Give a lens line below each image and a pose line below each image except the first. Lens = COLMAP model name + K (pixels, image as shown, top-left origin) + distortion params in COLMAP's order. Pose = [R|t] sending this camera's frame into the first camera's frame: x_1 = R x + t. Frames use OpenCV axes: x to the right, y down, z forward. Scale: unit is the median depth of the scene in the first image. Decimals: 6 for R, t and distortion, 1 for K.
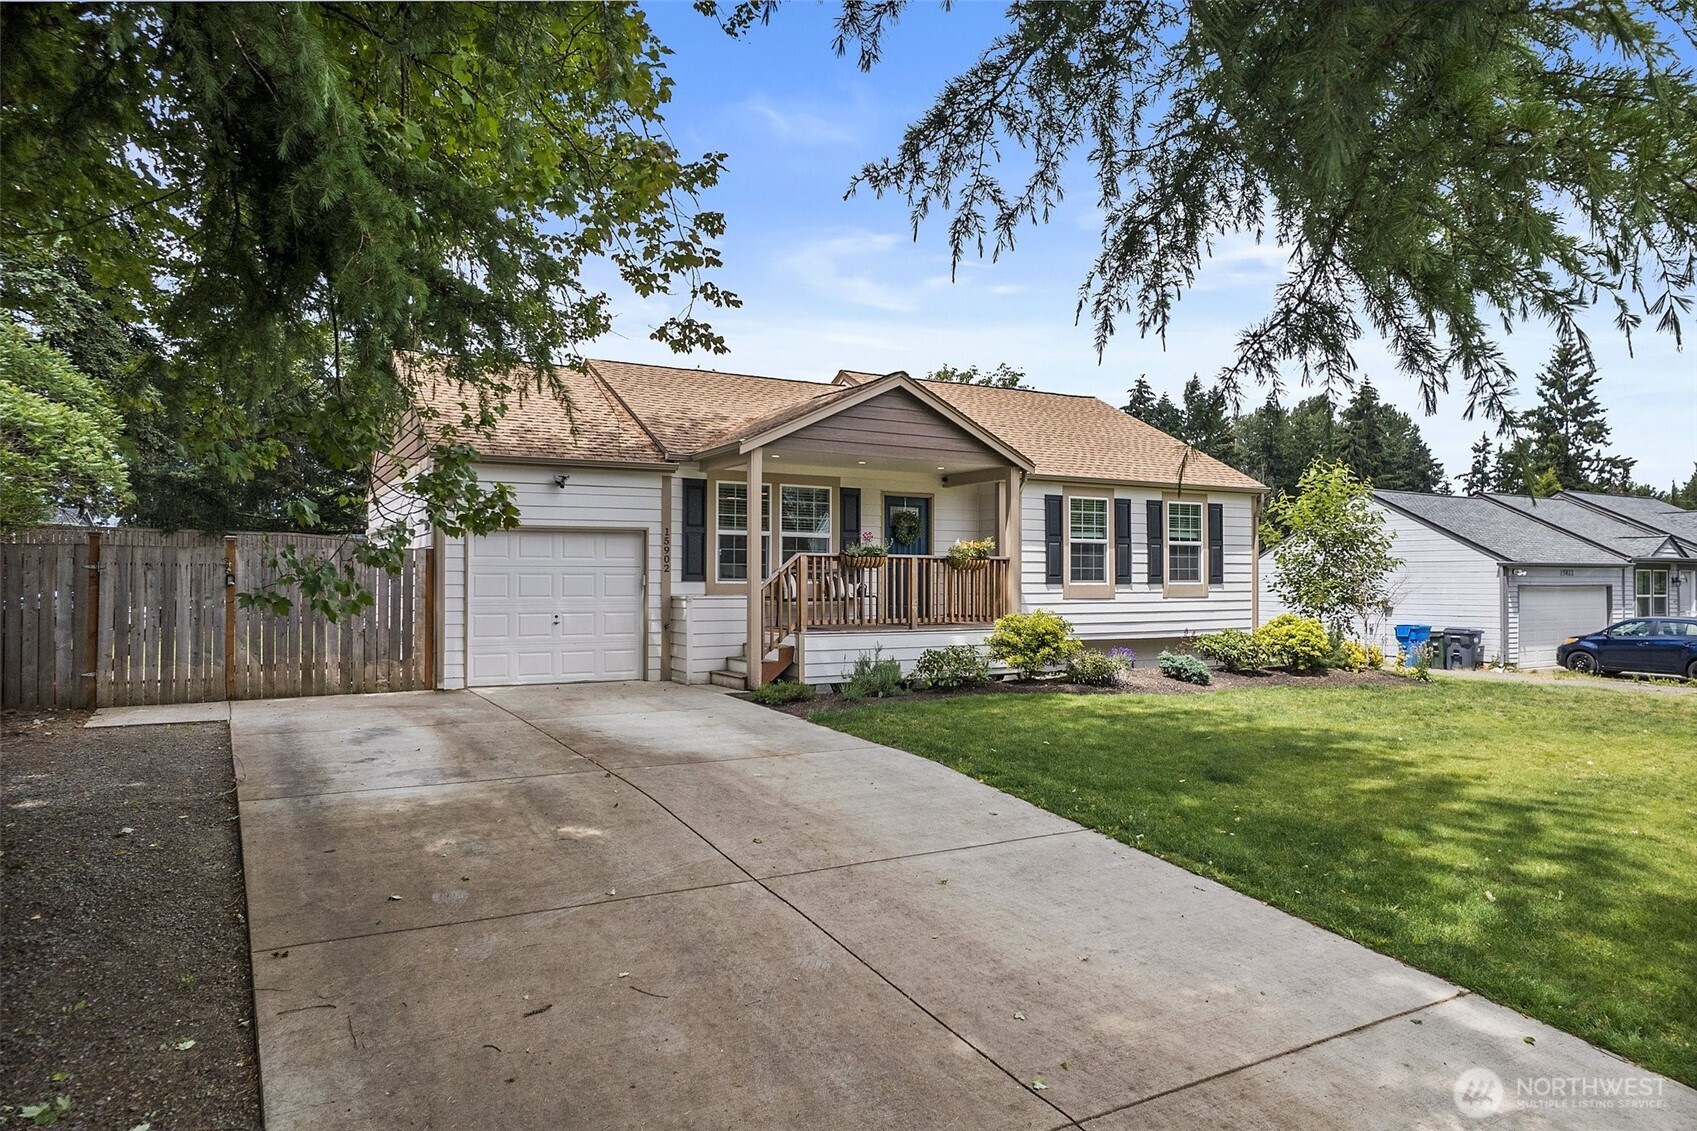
lens RADIAL K [[1111.6, 0, 848.5], [0, 1111.6, 565.5], [0, 0, 1]] dist [-0.045548, 0.001821]
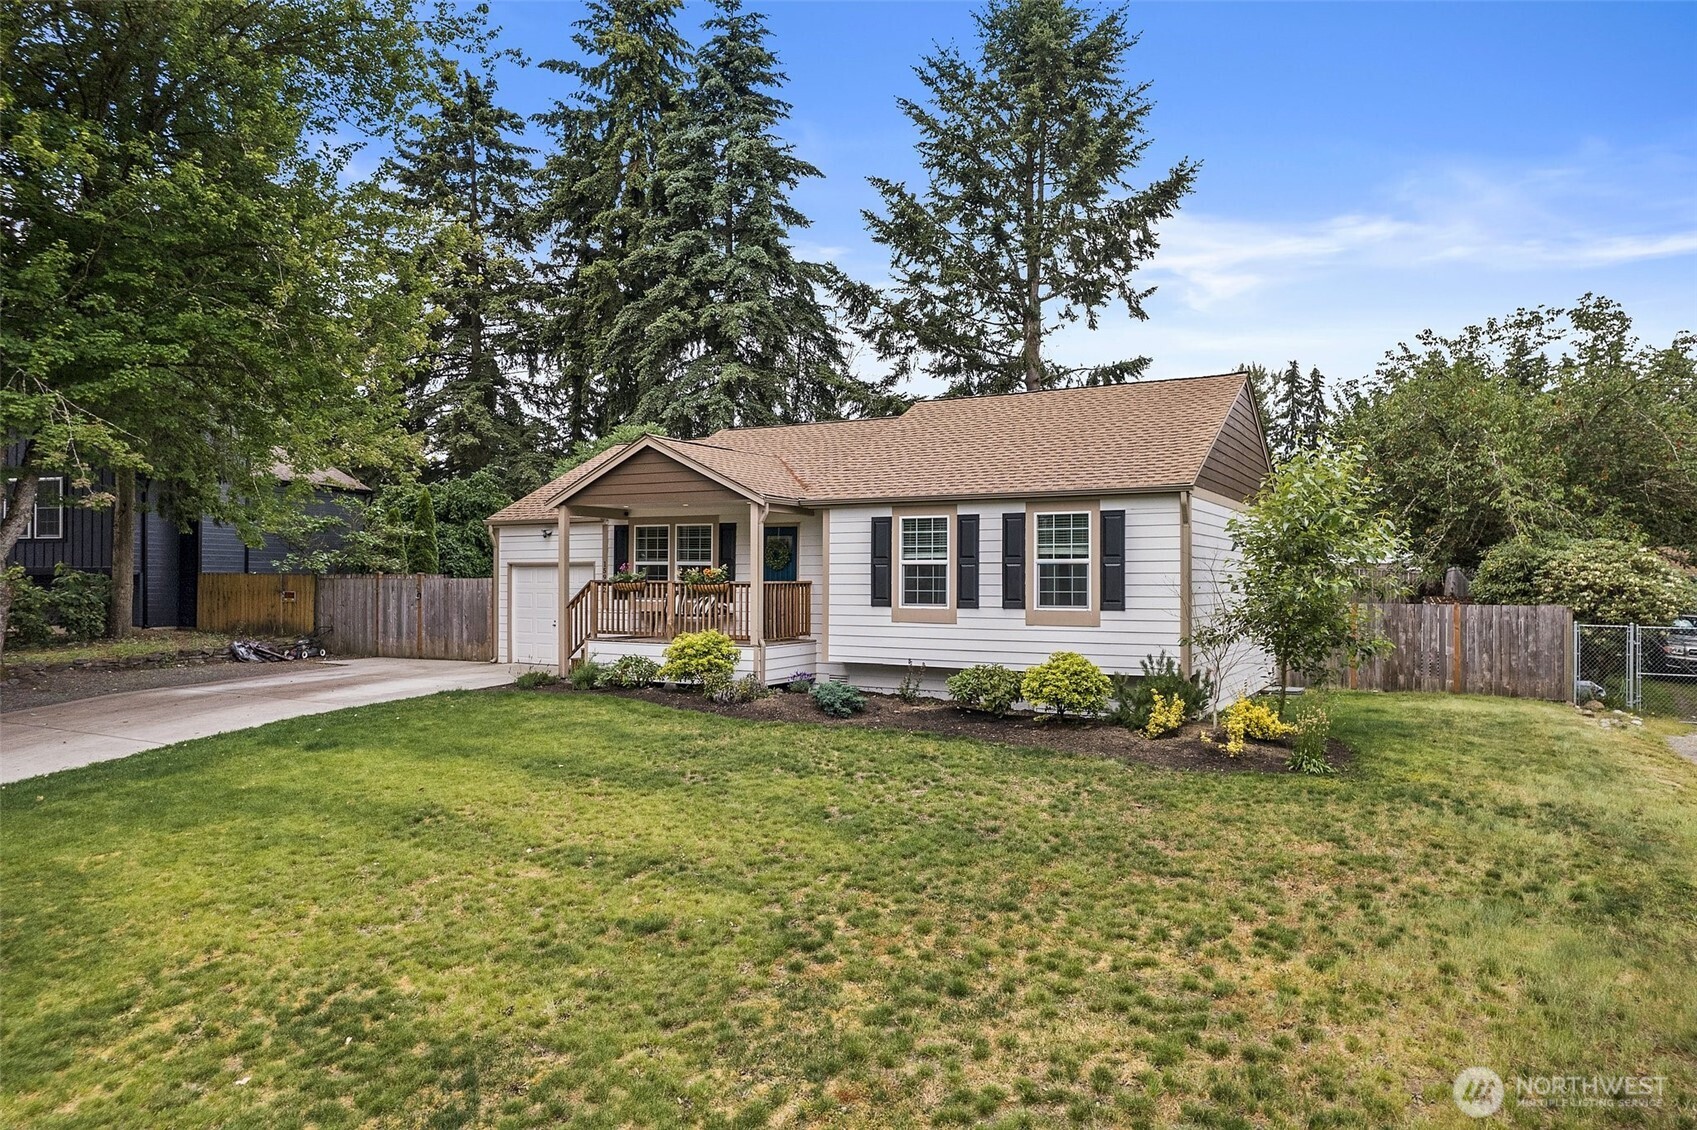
lens RADIAL K [[1111.6, 0, 848.5], [0, 1111.6, 565.0], [0, 0, 1]] dist [-0.045548, 0.001821]
pose [[0.505838, -0.012324, -0.862541, 1.138147], [0.008291, 0.999921, -0.009425, -0.012668], [0.862589, -0.002384, 0.505900, 0.524300]]
